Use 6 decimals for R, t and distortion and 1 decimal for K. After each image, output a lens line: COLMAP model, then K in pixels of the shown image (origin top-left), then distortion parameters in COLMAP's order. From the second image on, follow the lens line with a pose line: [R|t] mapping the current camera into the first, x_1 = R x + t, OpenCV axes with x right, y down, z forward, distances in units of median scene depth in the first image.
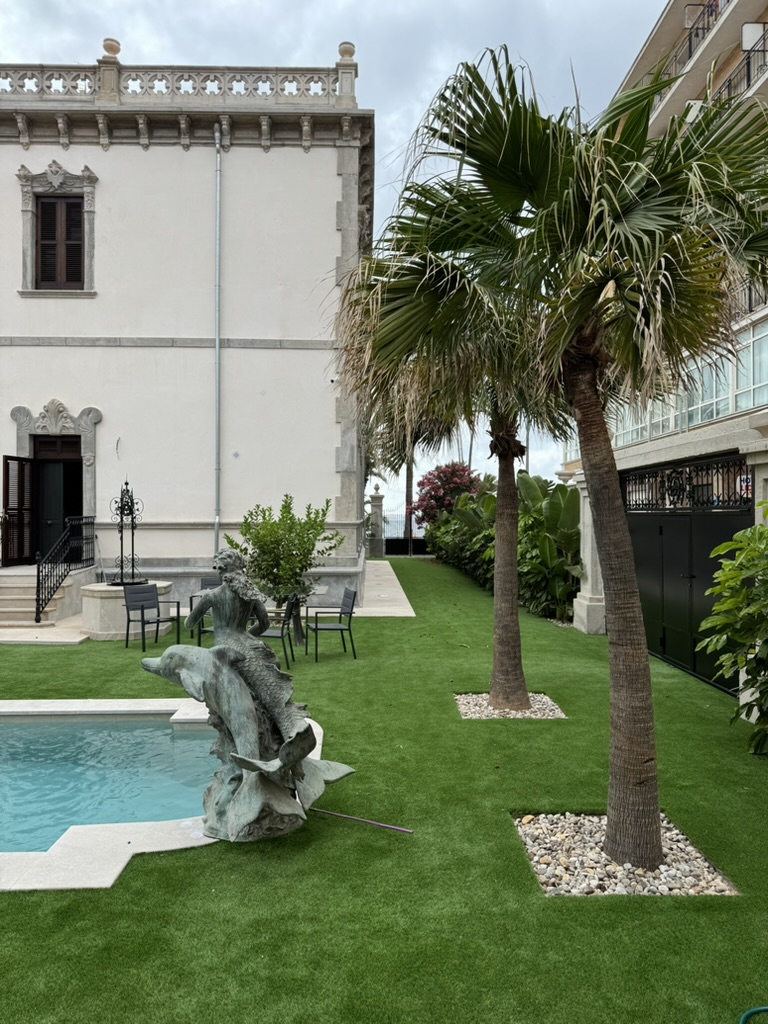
lens RADIAL K [[735.1, 0, 384.0], [0, 735.1, 512.0], [0, 0, 1]] dist [0.168124, -0.264784]
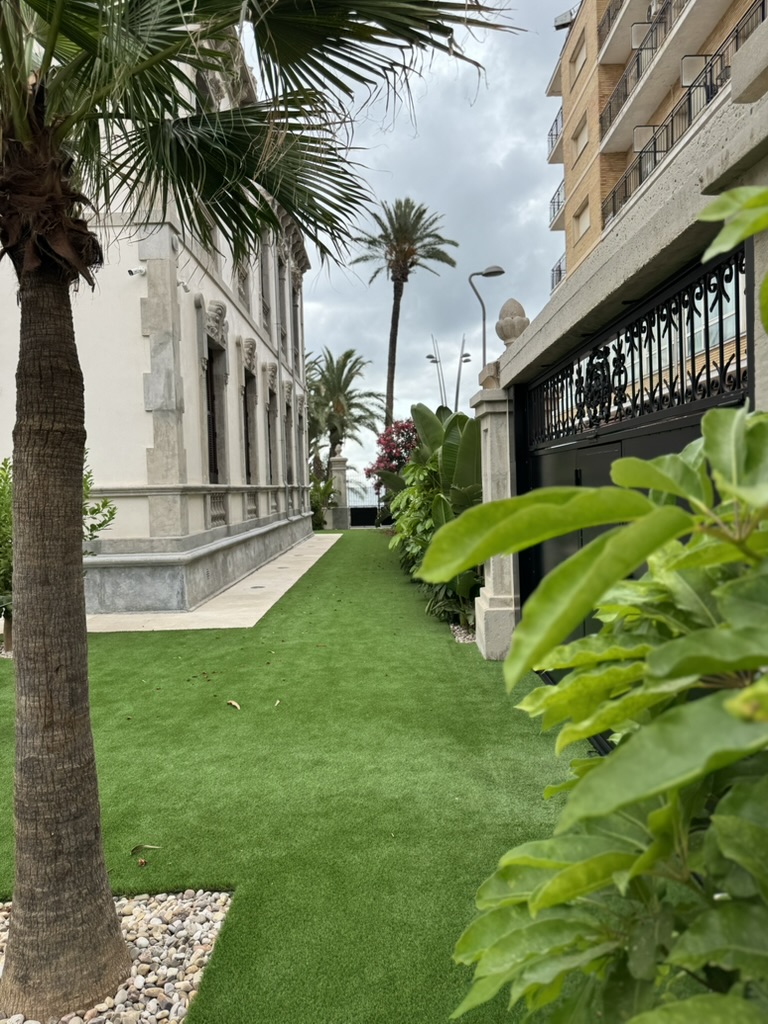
lens RADIAL K [[735.1, 0, 384.0], [0, 735.1, 512.0], [0, 0, 1]] dist [0.168124, -0.264784]
pose [[0.999331, -0.028108, -0.023405, 0.164155], [0.029073, 0.998696, 0.041959, 0.014693], [0.022195, -0.042611, 0.998845, 0.324946]]
